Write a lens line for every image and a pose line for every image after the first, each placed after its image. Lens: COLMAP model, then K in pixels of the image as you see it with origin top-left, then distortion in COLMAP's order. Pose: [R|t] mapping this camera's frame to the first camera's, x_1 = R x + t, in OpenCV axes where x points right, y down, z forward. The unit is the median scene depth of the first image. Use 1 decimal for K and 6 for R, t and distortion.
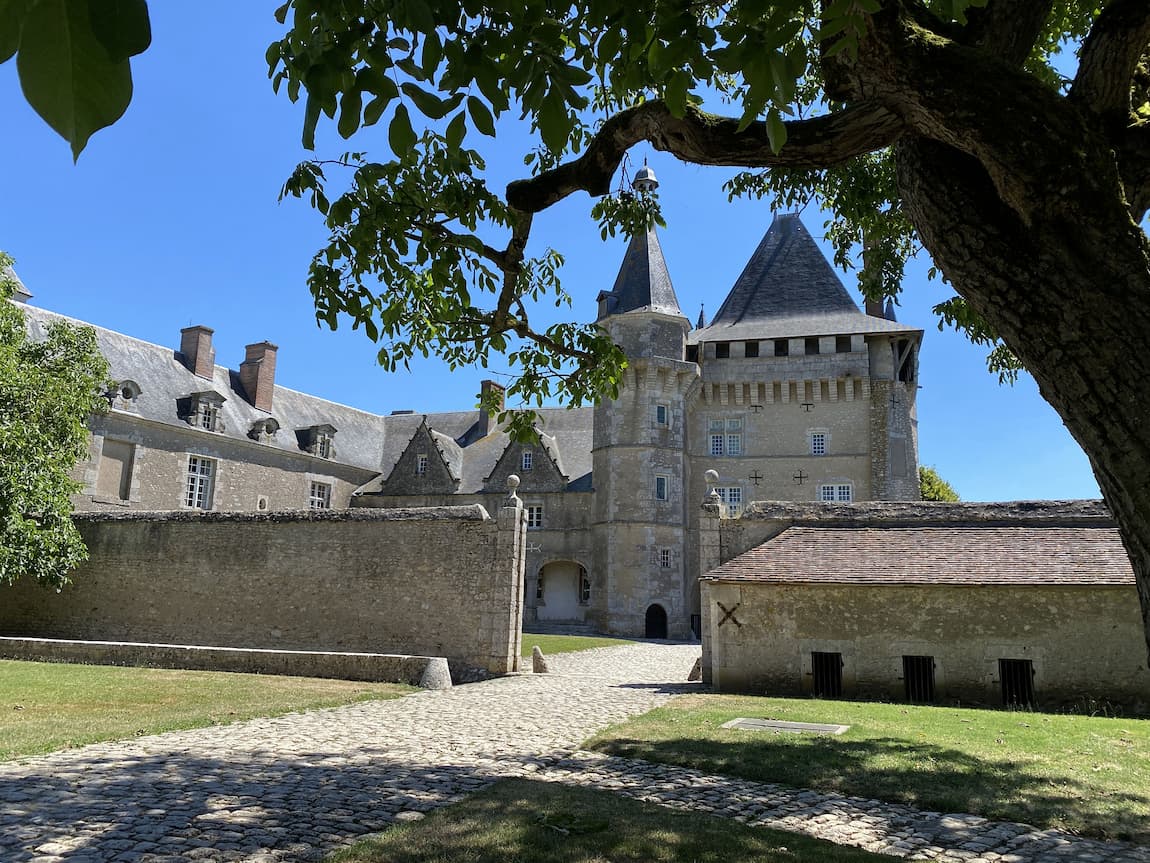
lens RADIAL K [[829.1, 0, 575.0], [0, 829.1, 431.5], [0, 0, 1]] dist [0.003152, -0.006893]
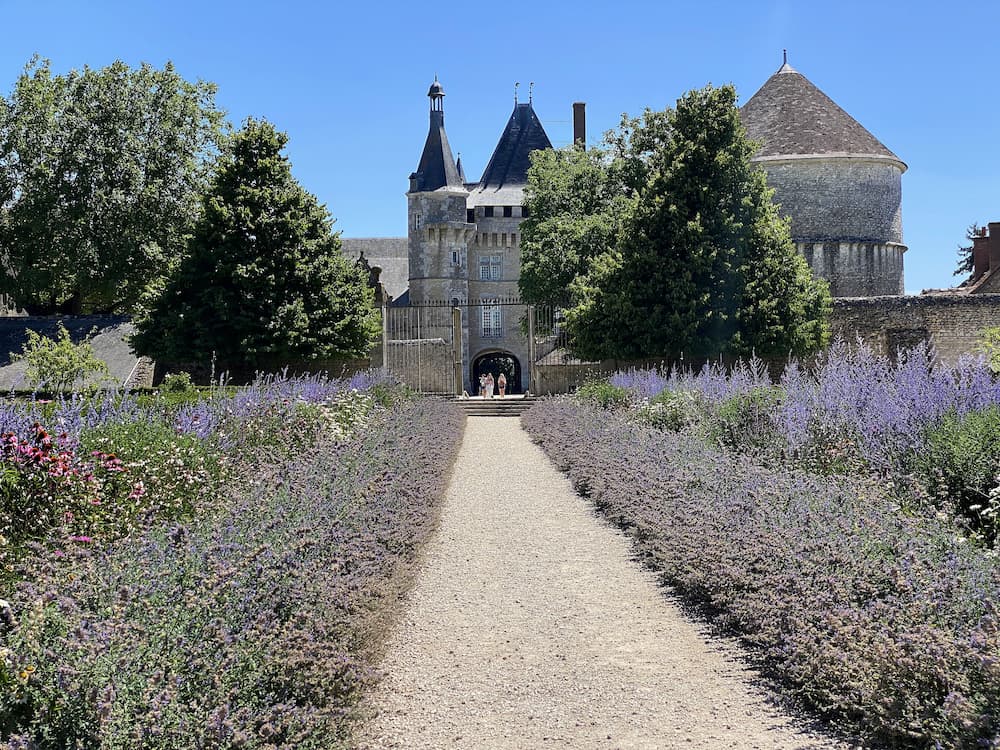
lens RADIAL K [[720.9, 0, 500.0], [0, 720.9, 375.0], [0, 0, 1]] dist [0.003152, -0.006893]
pose [[0.969435, -0.046906, 0.240823, -0.151920], [-0.003231, 0.979028, 0.203698, -0.079662], [-0.245327, -0.198251, 0.948953, -0.366863]]
